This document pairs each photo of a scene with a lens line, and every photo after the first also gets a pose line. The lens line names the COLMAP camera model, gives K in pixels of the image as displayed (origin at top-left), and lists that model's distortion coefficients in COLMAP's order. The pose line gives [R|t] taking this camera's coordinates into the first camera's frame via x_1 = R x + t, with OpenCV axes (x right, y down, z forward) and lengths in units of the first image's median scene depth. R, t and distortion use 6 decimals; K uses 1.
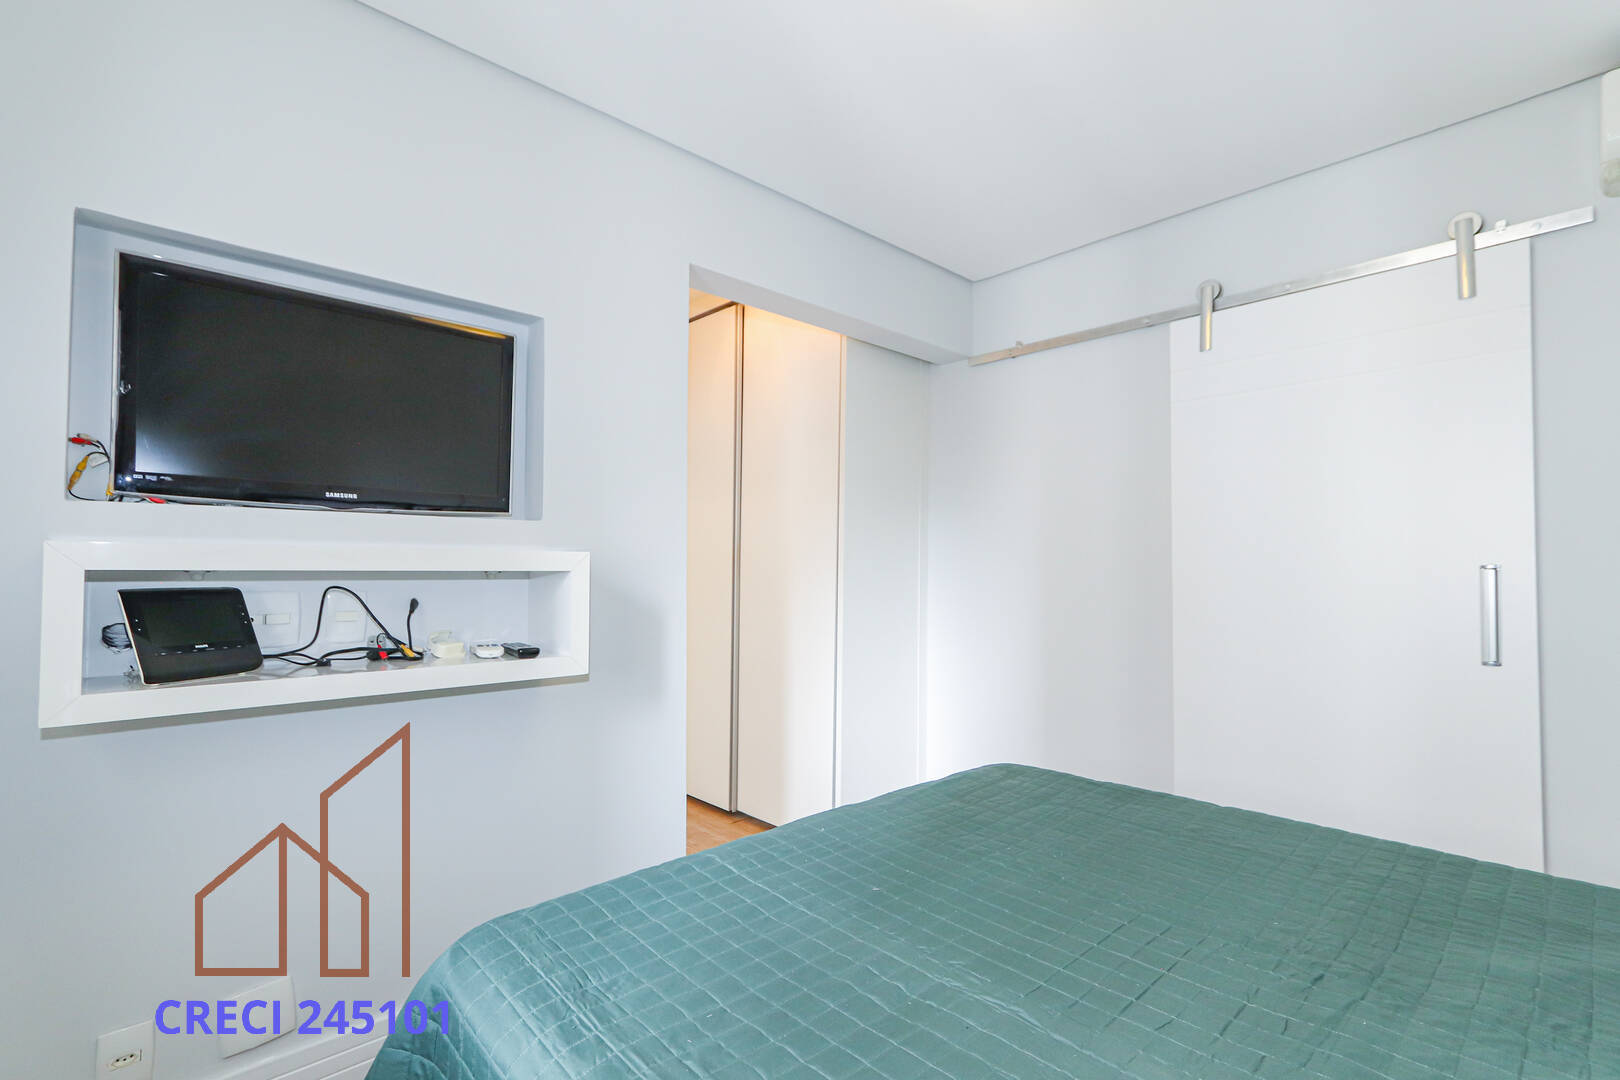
lens RADIAL K [[769.6, 0, 810.0], [0, 769.6, 540.0], [0, 0, 1]] dist [-0.001811, -0.000216]
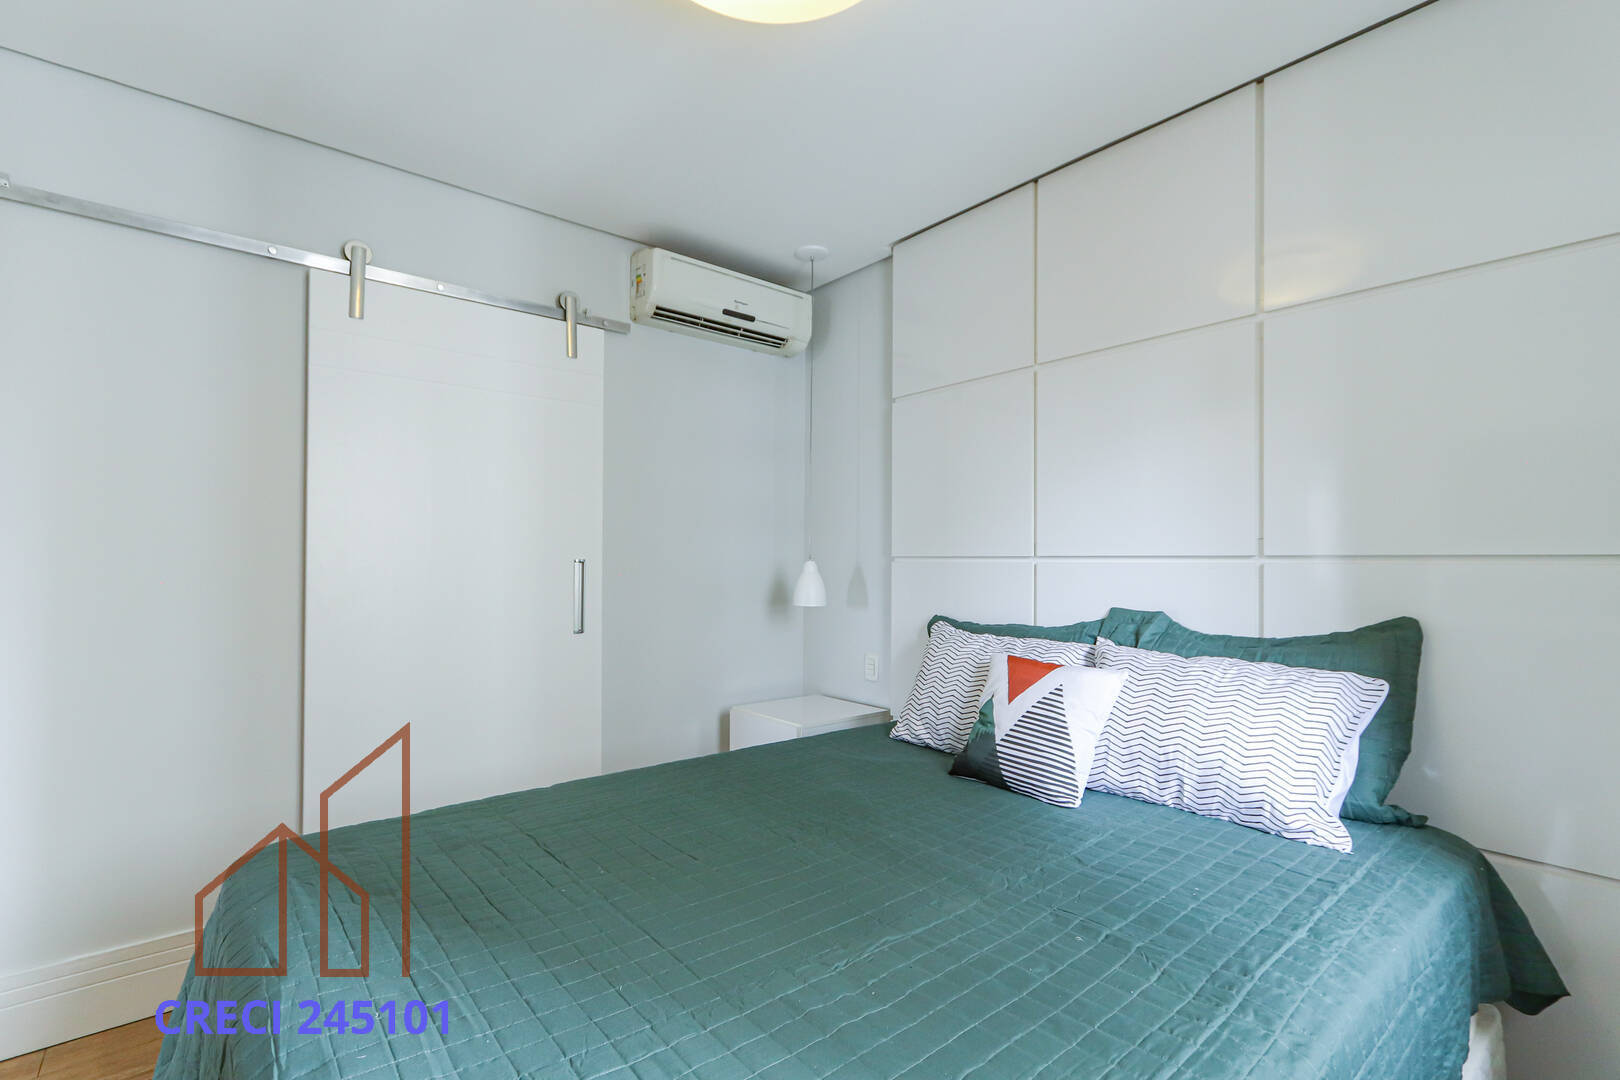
lens RADIAL K [[746.1, 0, 816.1], [0, 746.1, 554.2], [0, 0, 1]] dist [0.001296, 0.001687]
pose [[0.048523, 0.002347, 0.998819, -0.267554], [-0.037890, 0.999282, -0.000507, 0.008932], [-0.998103, -0.037821, 0.048577, 0.343532]]
